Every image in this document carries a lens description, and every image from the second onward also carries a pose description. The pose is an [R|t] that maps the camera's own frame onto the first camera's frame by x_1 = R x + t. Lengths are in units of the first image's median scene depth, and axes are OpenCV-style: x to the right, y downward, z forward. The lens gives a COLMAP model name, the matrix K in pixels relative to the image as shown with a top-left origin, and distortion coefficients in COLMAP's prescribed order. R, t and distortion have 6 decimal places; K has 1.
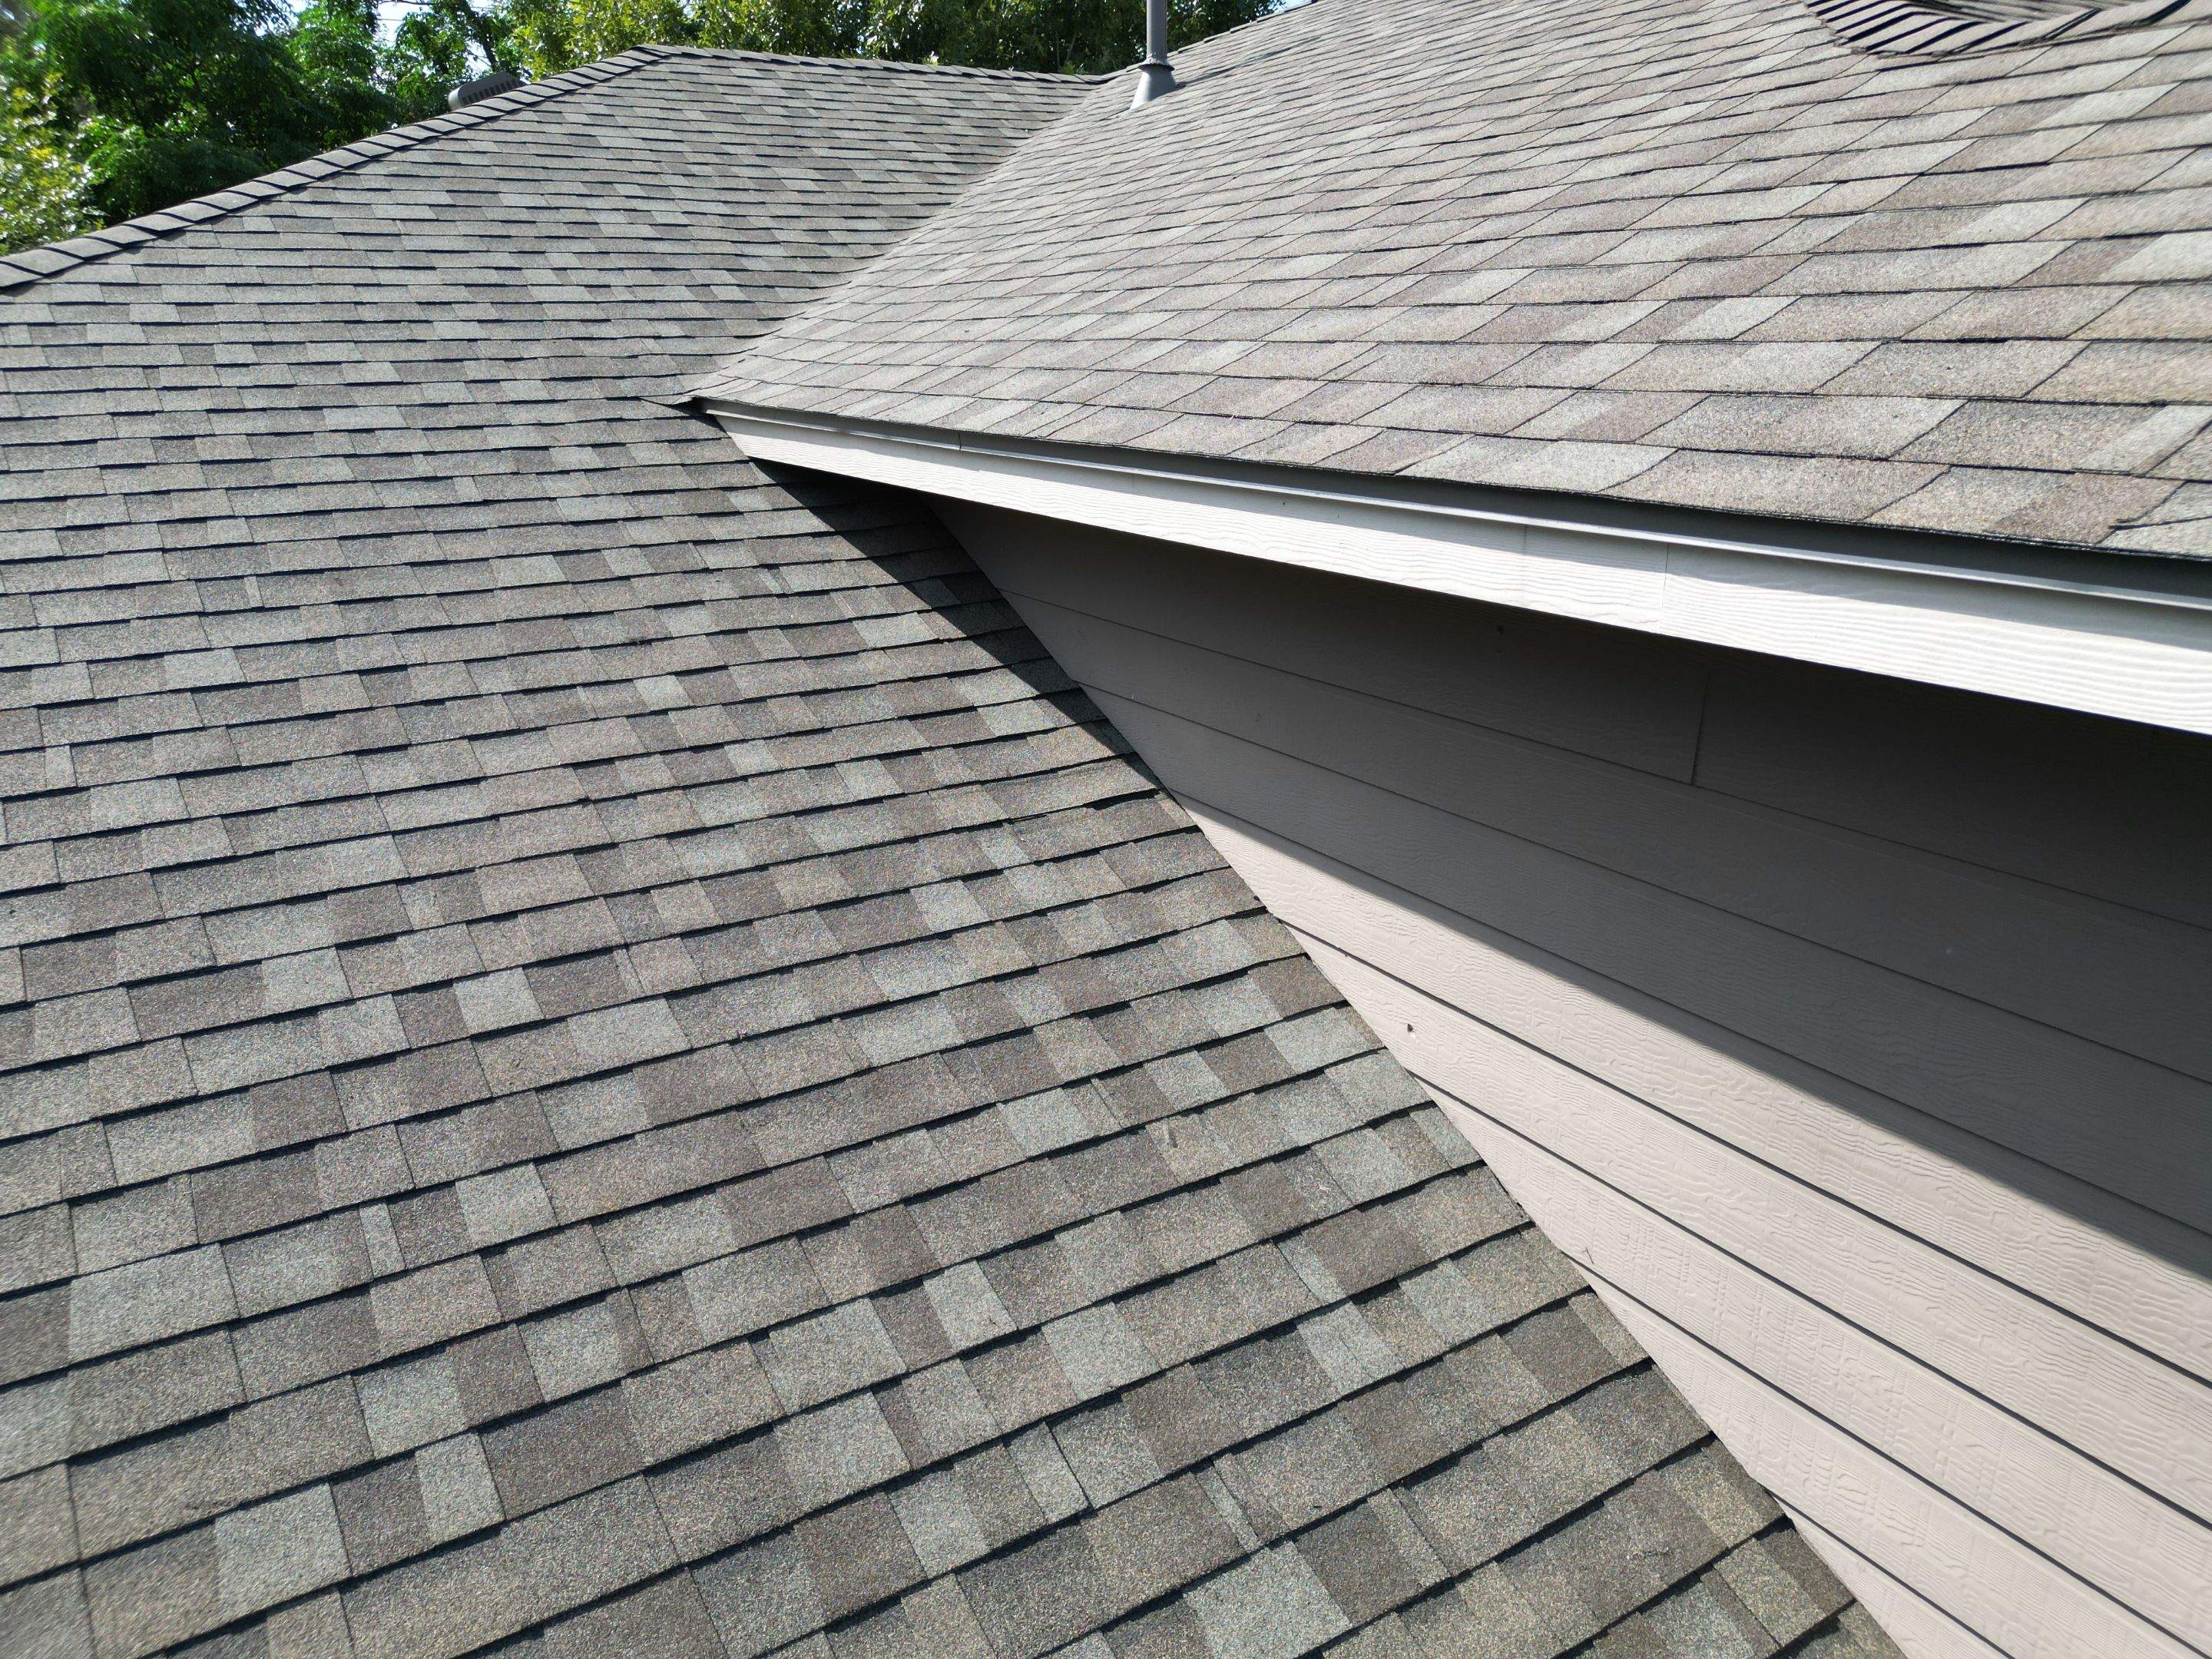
lens RADIAL K [[1550.3, 0, 1100.6], [0, 1550.3, 832.7], [0, 0, 1]] dist [0.069506, -0.070019]
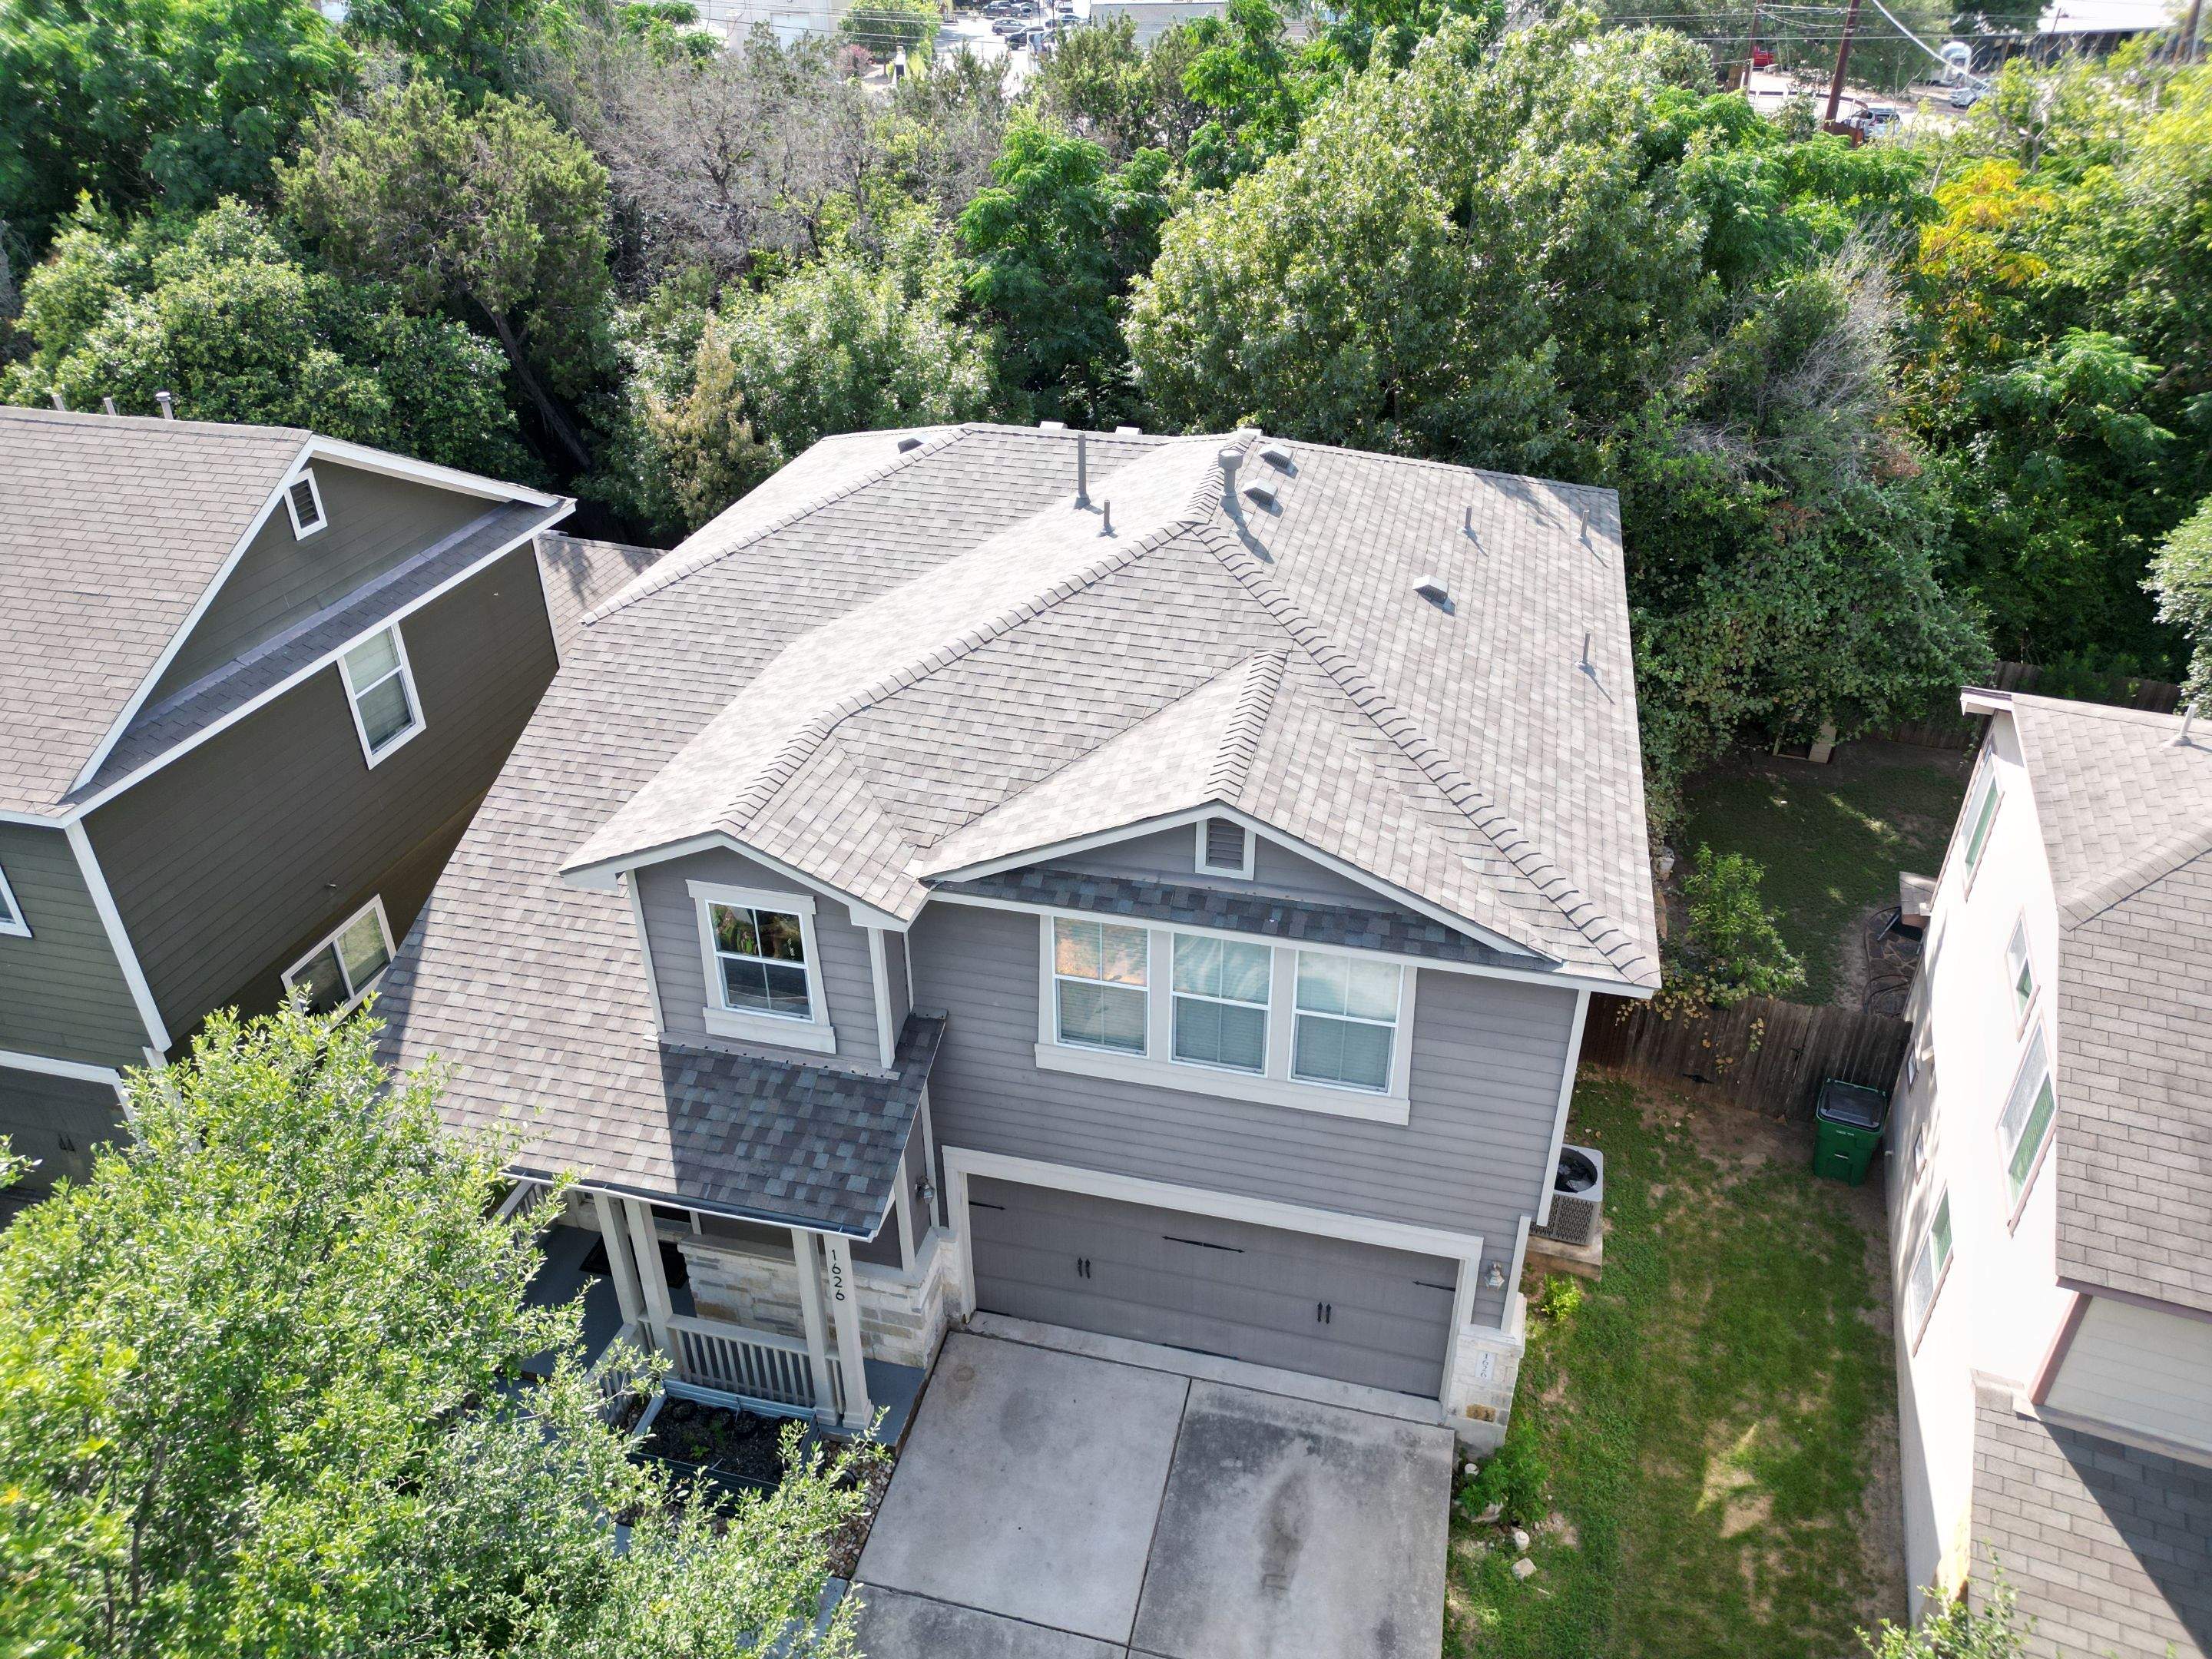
lens RADIAL K [[1550.3, 0, 1103.6], [0, 1550.3, 828.8], [0, 0, 1]] dist [0.069506, -0.070019]
pose [[0.719990, 0.368196, -0.588257, 4.491951], [-0.222379, 0.925360, 0.307013, -2.016910], [0.657390, -0.090231, 0.748129, -2.276949]]
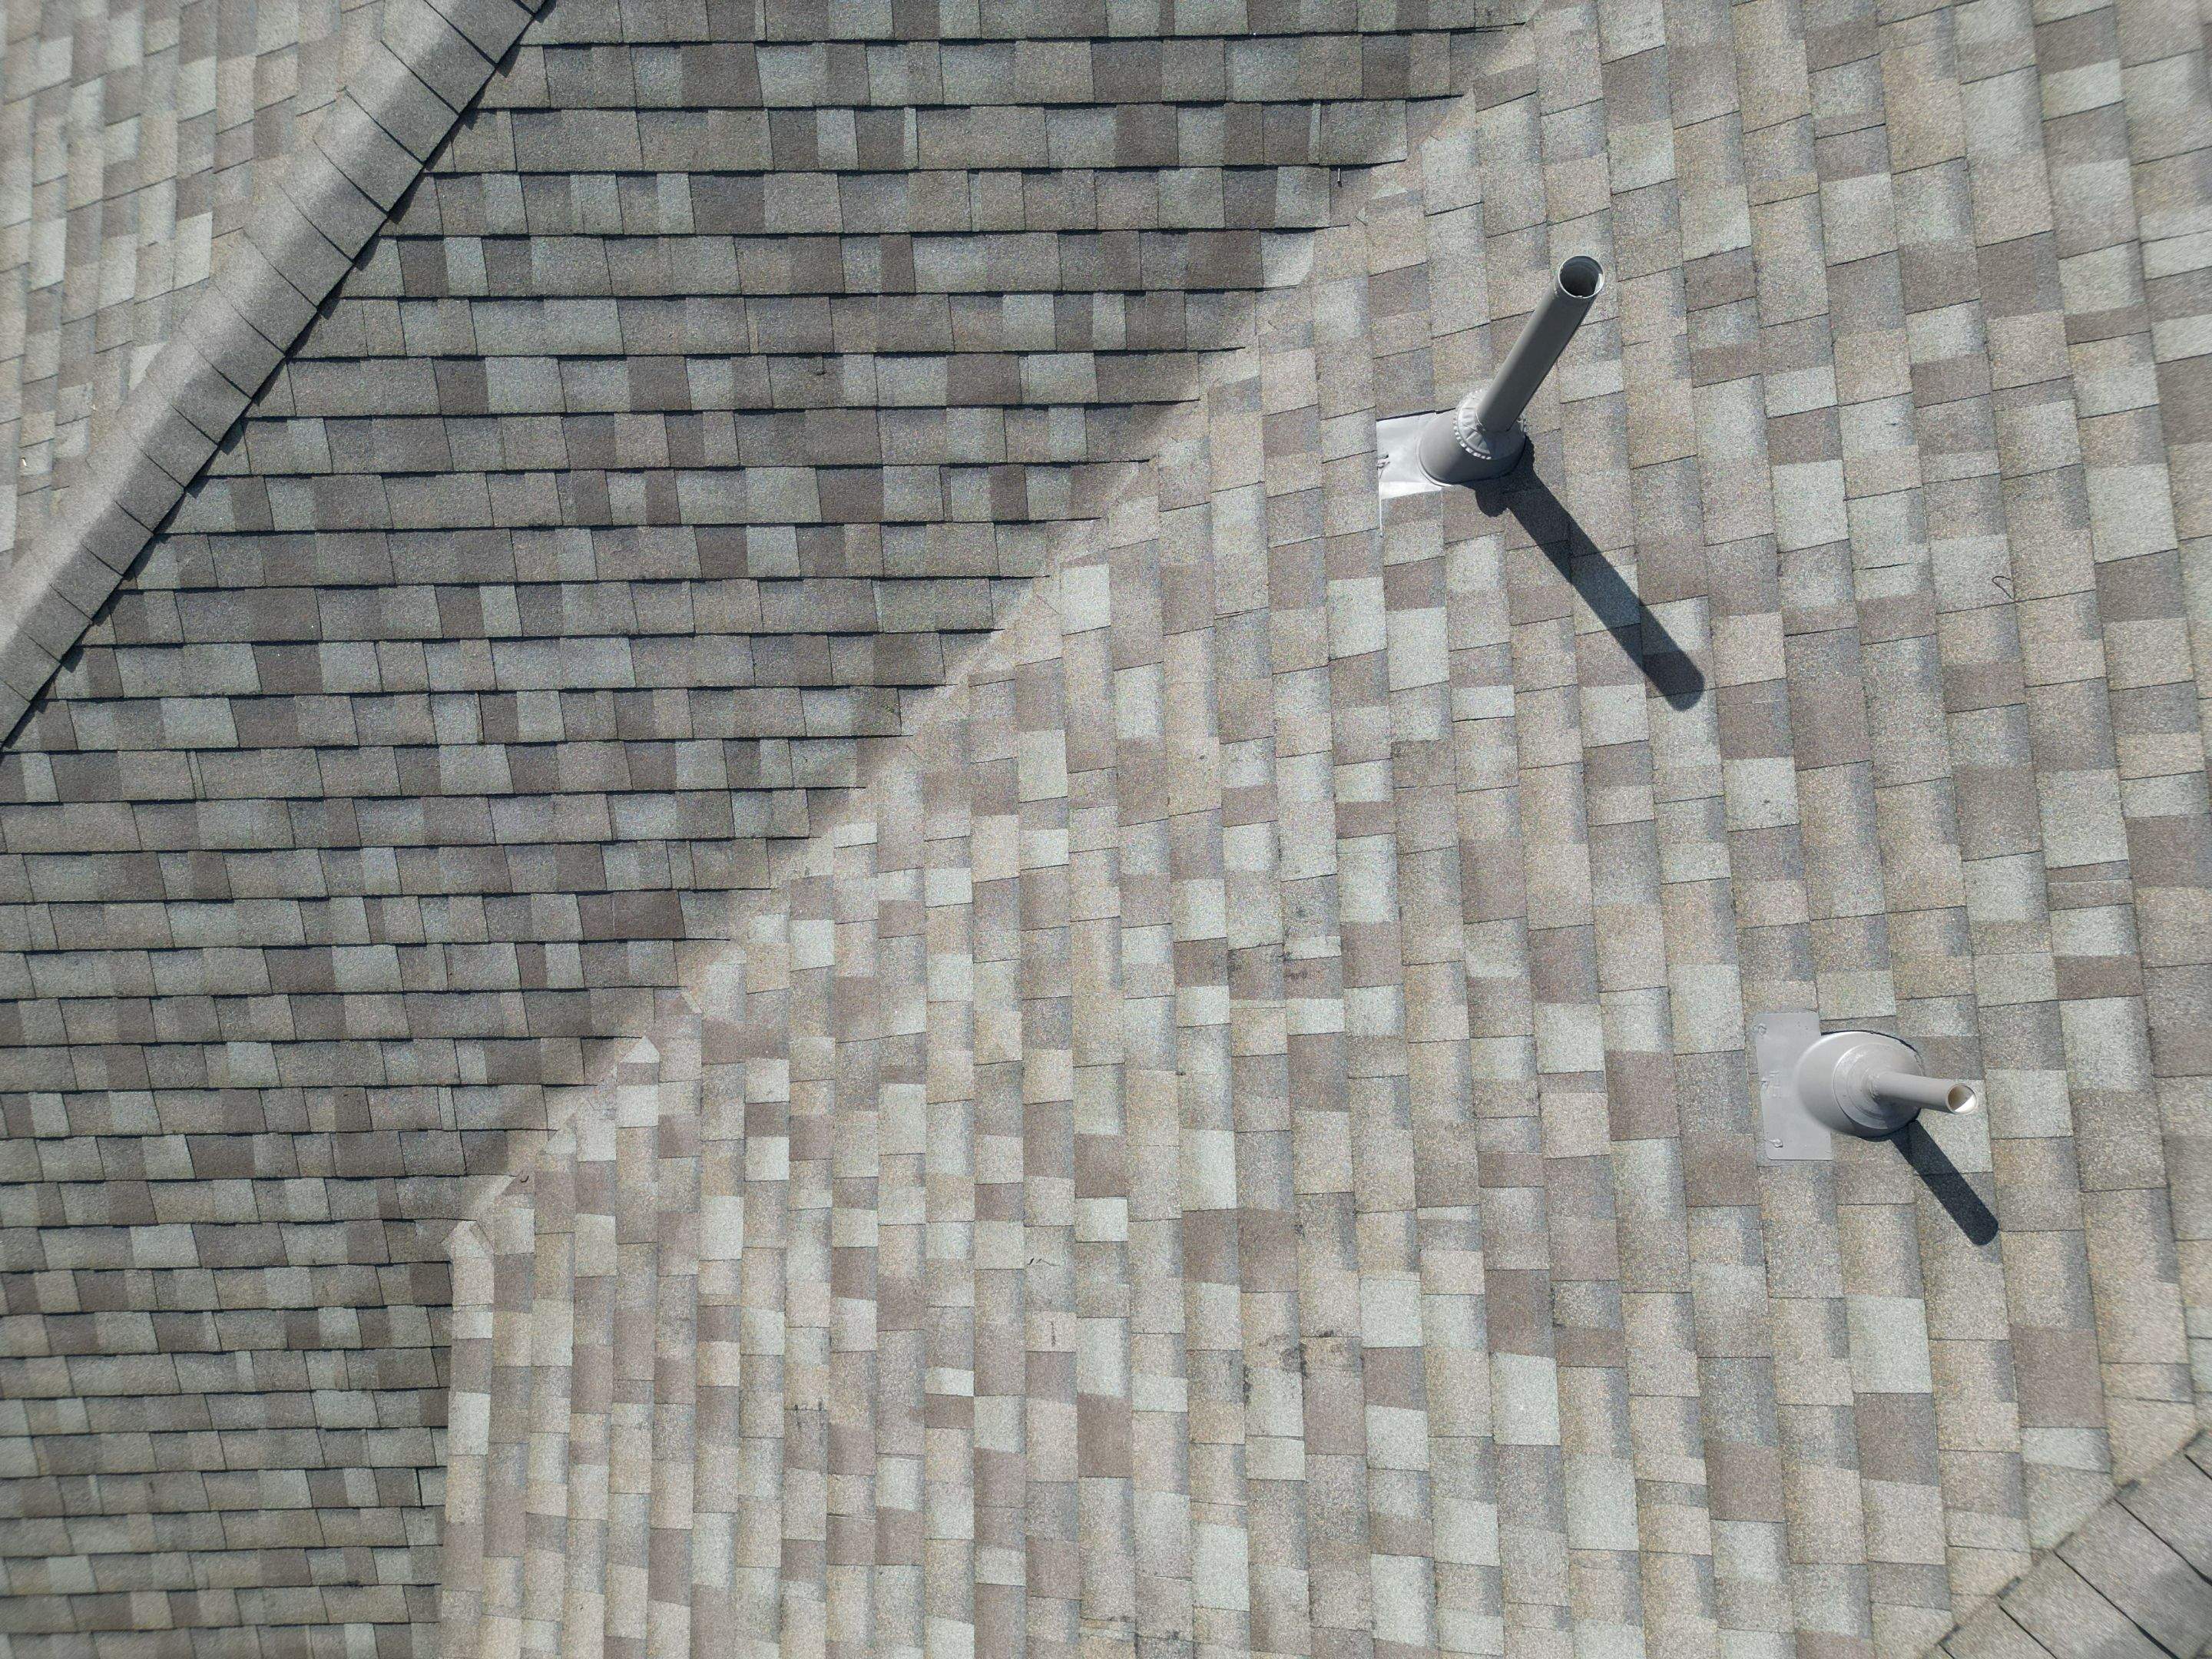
lens RADIAL K [[1550.3, 0, 1098.5], [0, 1550.3, 829.0], [0, 0, 1]] dist [0.069506, -0.070019]
pose [[0.874733, 0.481474, -0.055002, 0.042199], [-0.154856, 0.385263, 0.909721, -2.315751], [0.459197, -0.787246, 0.411561, 1.675618]]
